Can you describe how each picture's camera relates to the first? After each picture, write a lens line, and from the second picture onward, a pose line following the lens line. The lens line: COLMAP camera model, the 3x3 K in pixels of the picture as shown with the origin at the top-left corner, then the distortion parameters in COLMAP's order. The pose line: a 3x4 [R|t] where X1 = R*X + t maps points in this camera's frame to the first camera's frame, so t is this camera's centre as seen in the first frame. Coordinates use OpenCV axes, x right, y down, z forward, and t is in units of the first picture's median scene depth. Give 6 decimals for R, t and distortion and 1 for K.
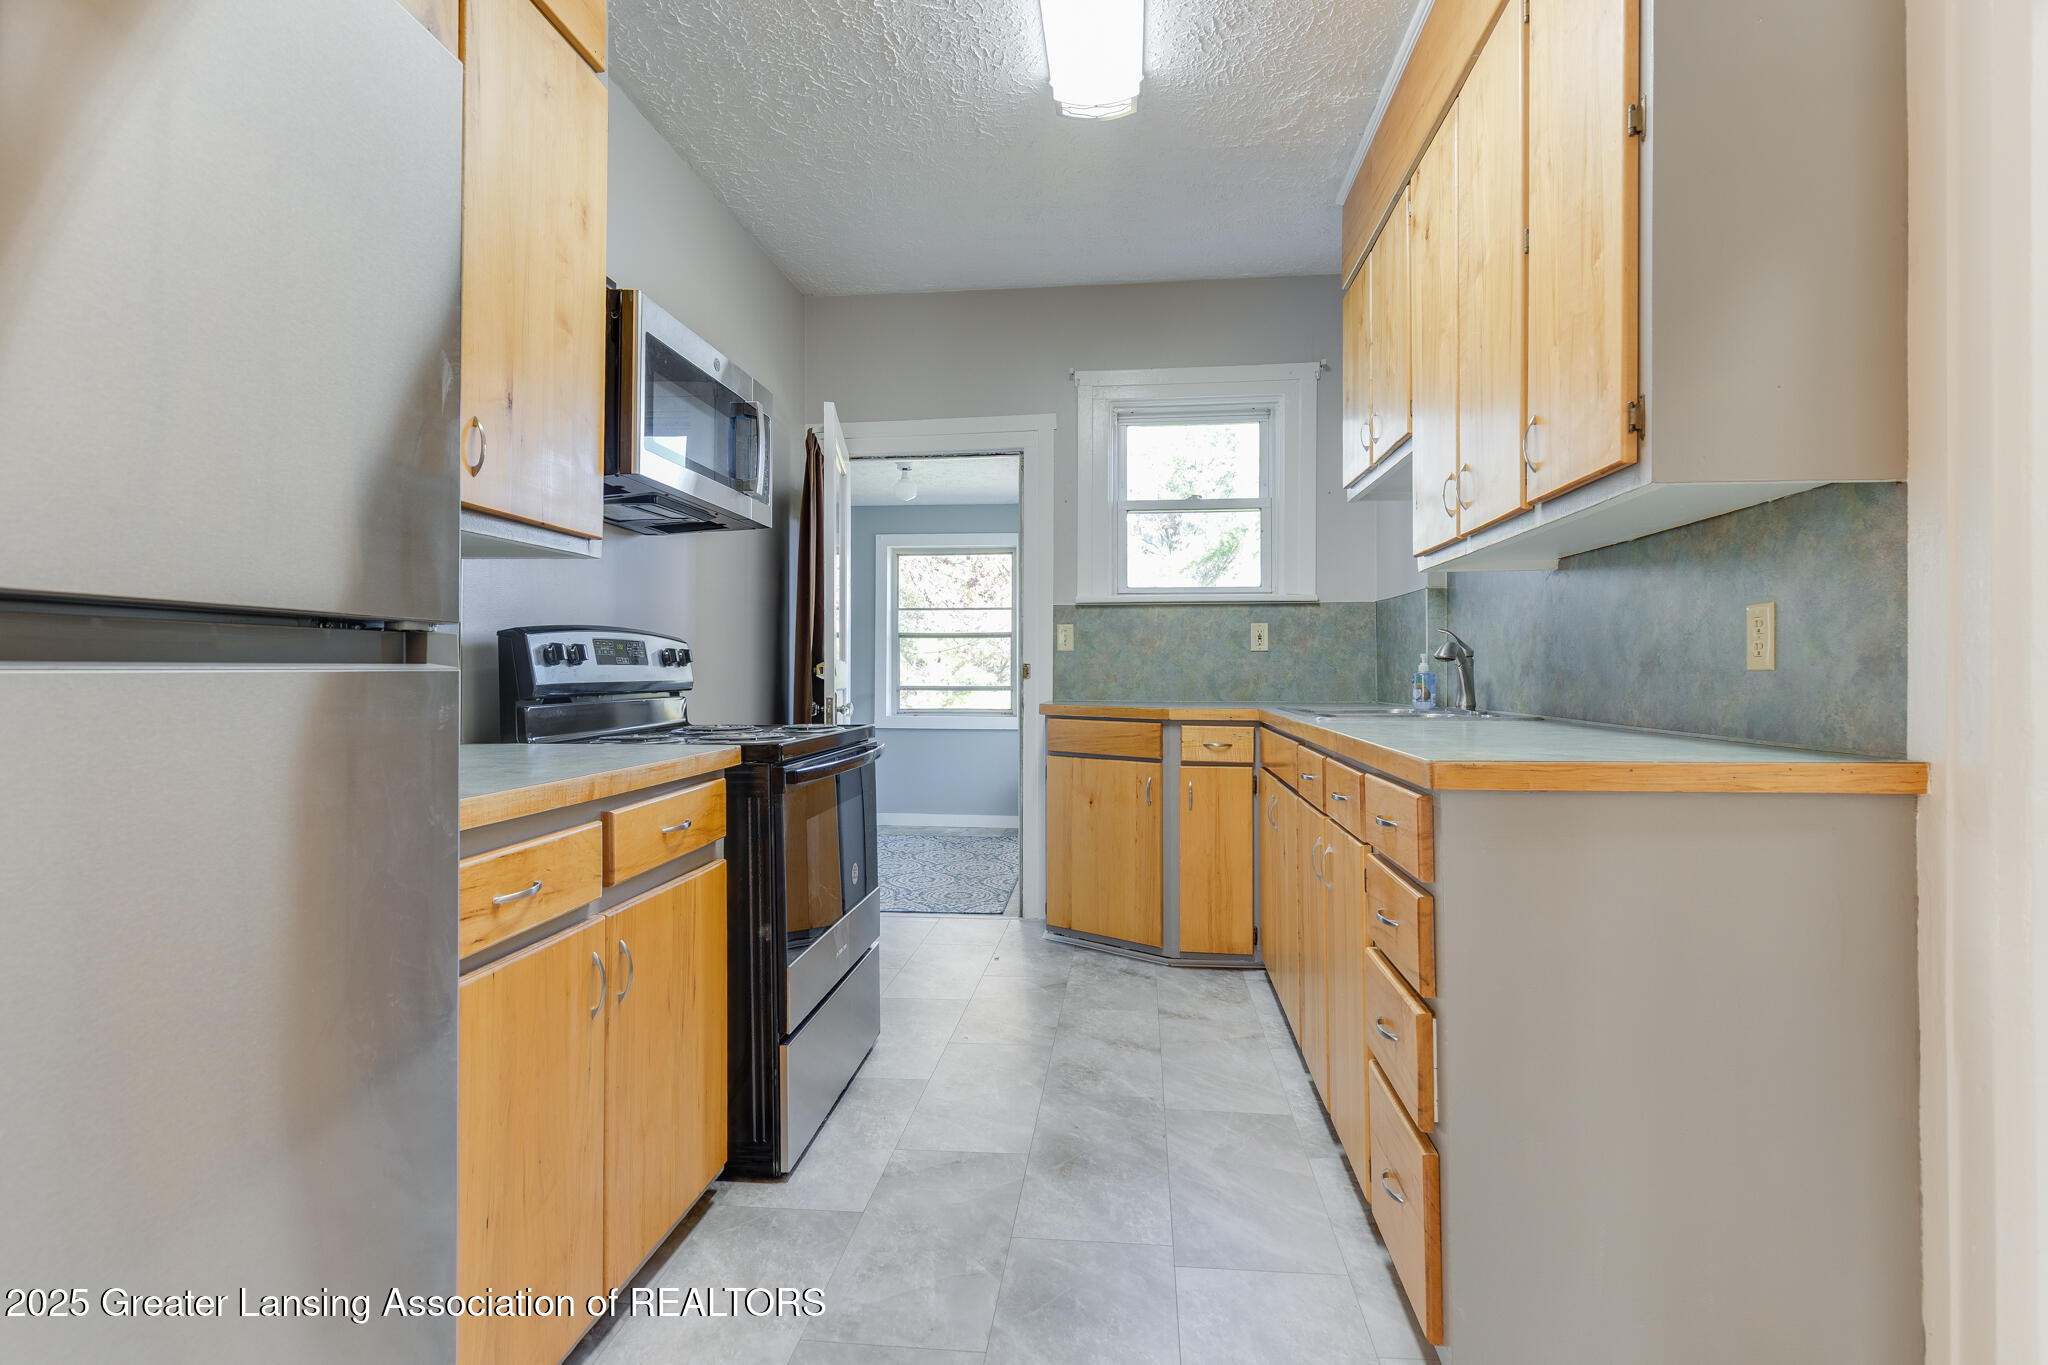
lens RADIAL K [[946.1, 0, 1042.3], [0, 946.1, 681.9], [0, 0, 1]] dist [0.009369, -0.000850]
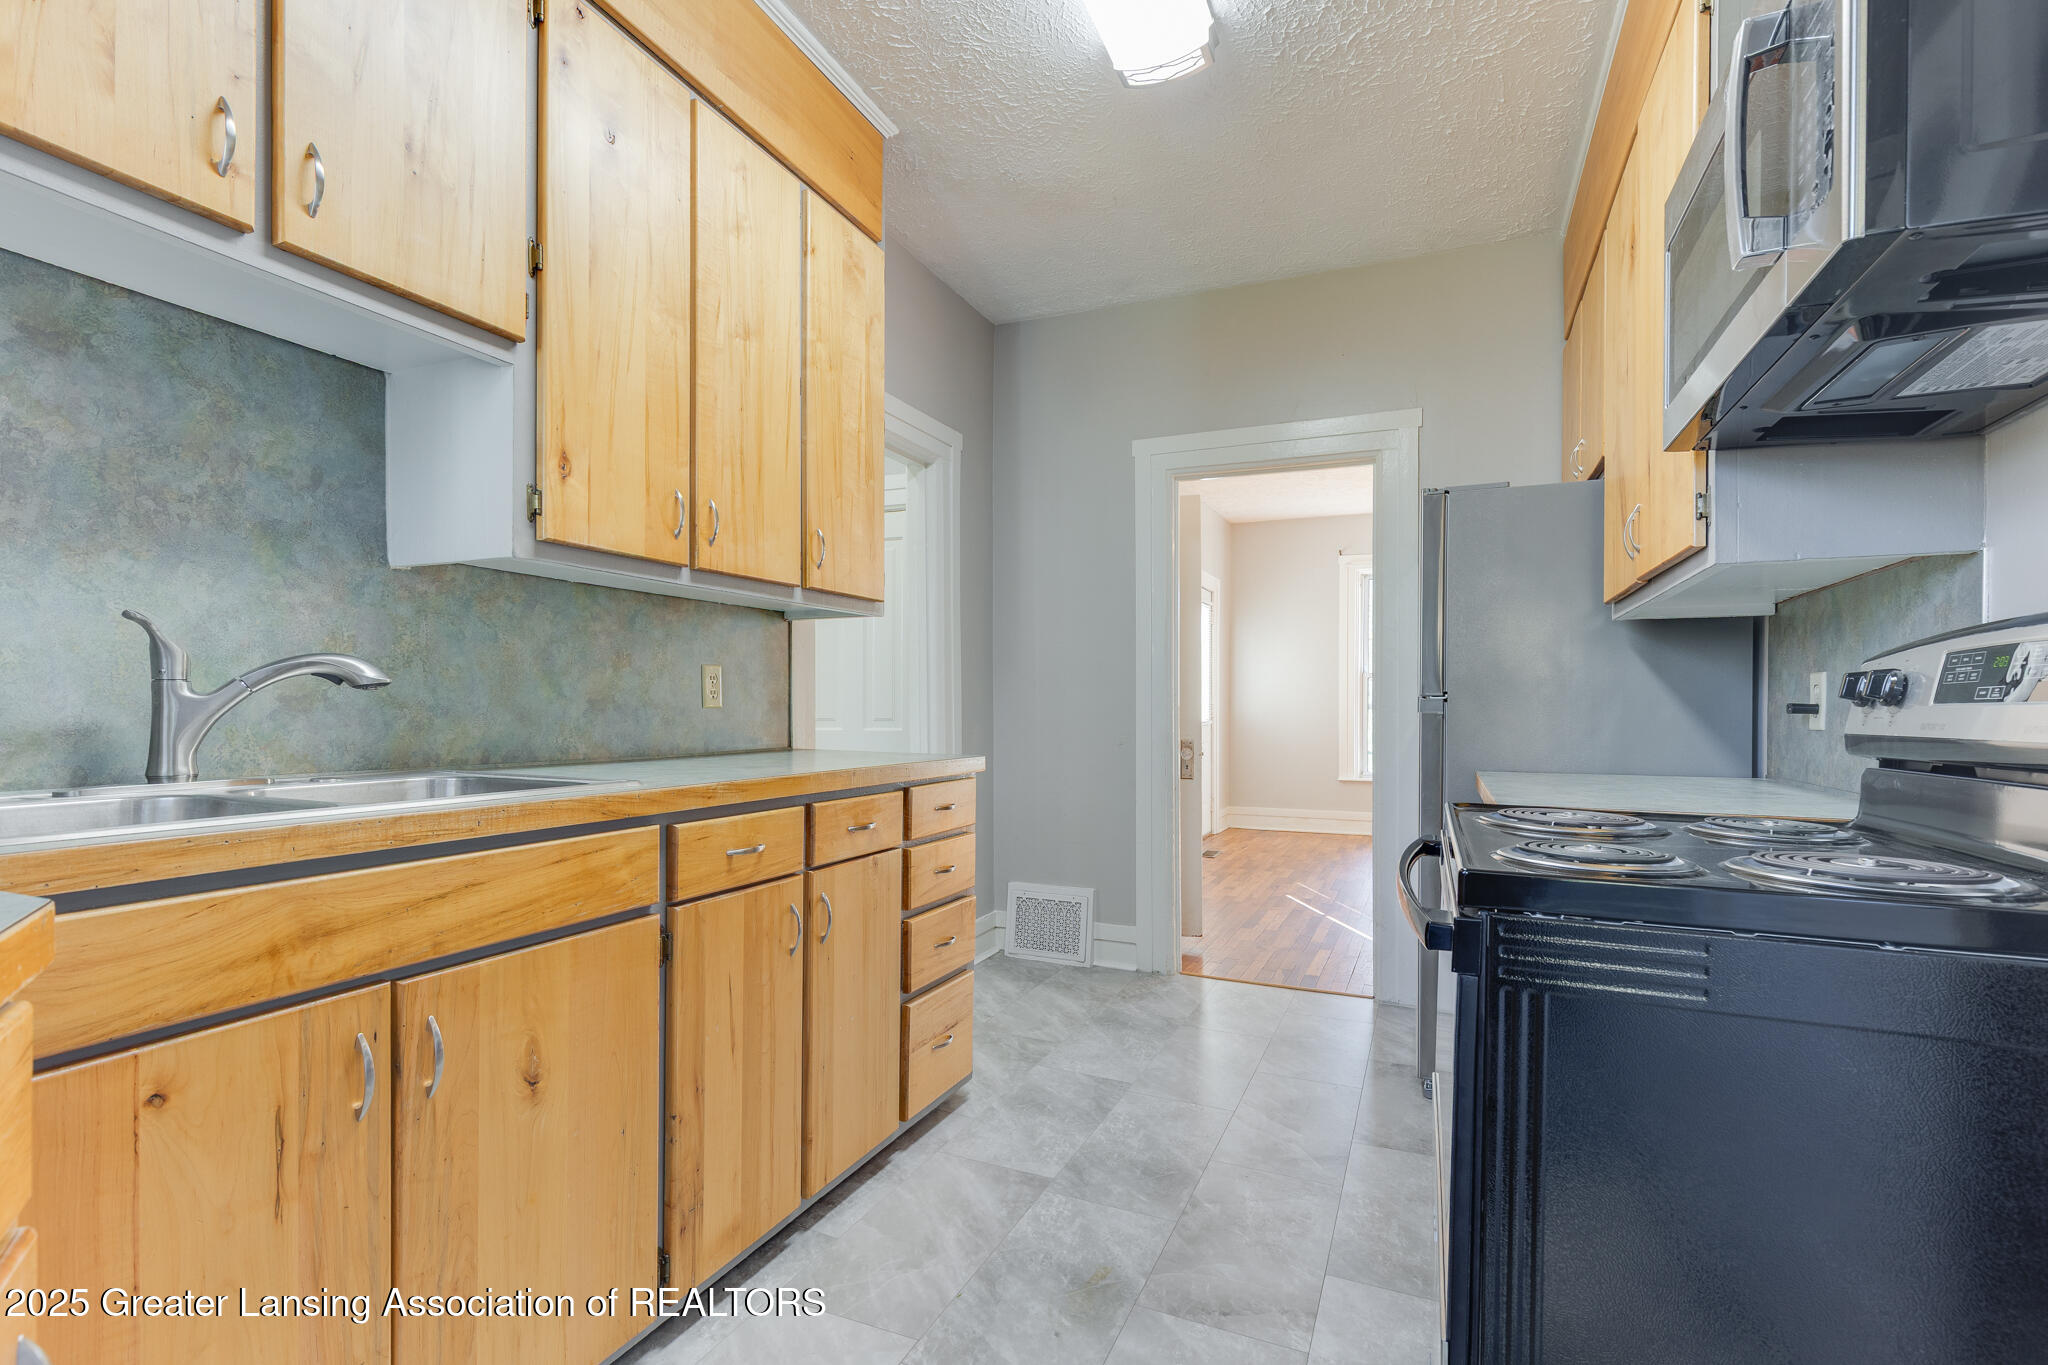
lens RADIAL K [[946.1, 0, 1030.7], [0, 946.1, 697.9], [0, 0, 1]] dist [0.009369, -0.000850]
pose [[-0.952122, -0.002183, 0.305711, -0.148650], [-0.003025, 0.999993, -0.002281, -0.017613], [-0.305703, -0.003097, -0.952122, 1.513383]]
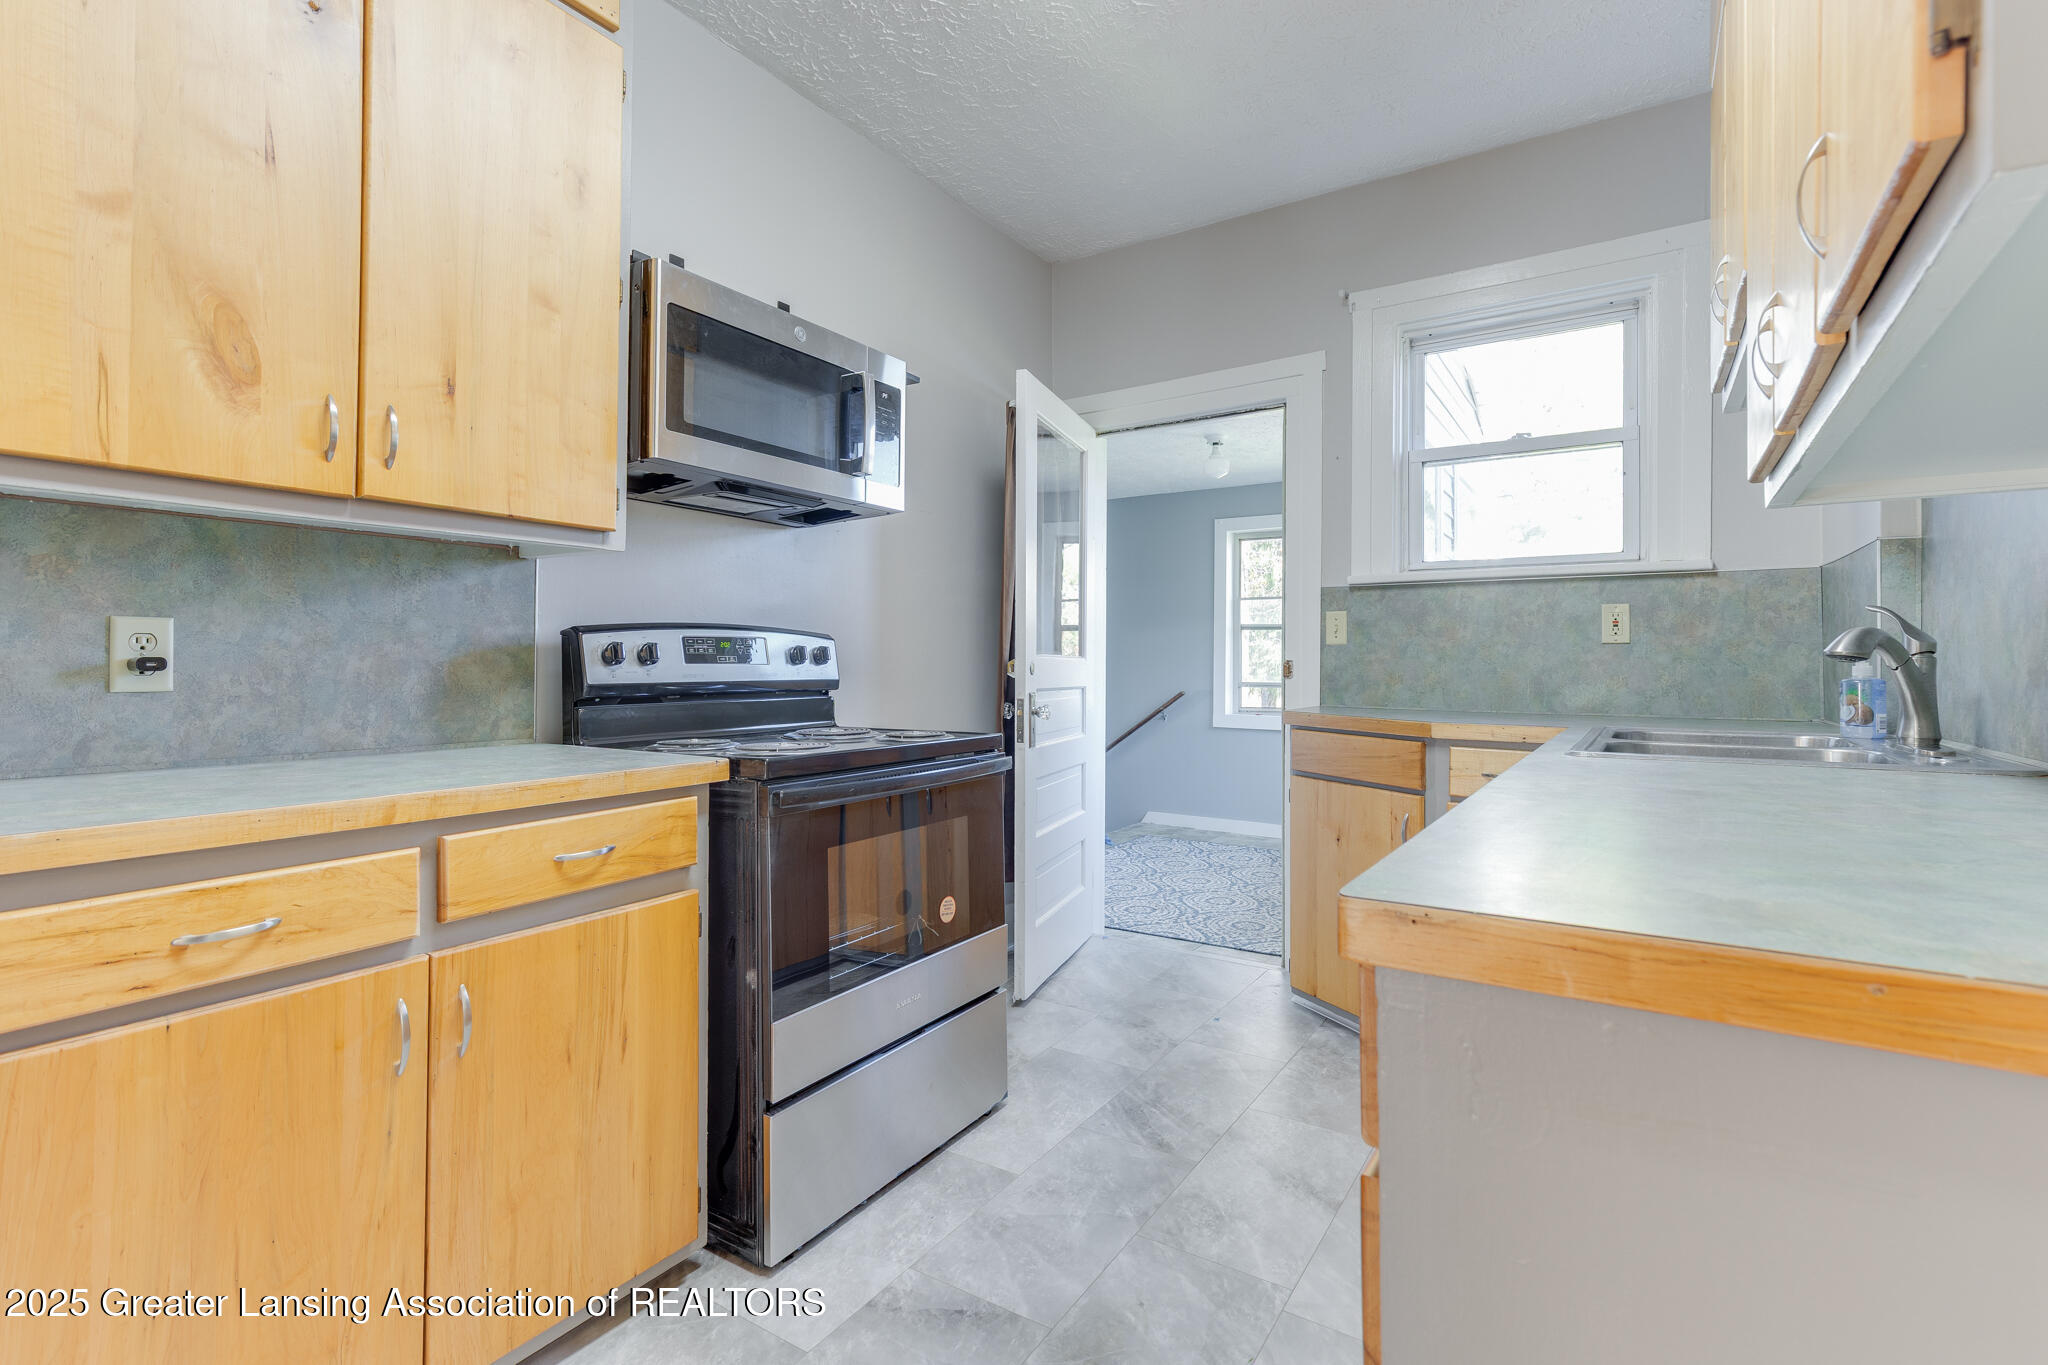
lens RADIAL K [[946.1, 0, 1033.1], [0, 946.1, 668.7], [0, 0, 1]] dist [0.009369, -0.000850]
pose [[0.894936, 0.005662, -0.446158, 0.251447], [-0.008276, 0.999958, -0.003912, -0.011434], [0.446117, 0.007194, 0.894946, 0.274209]]
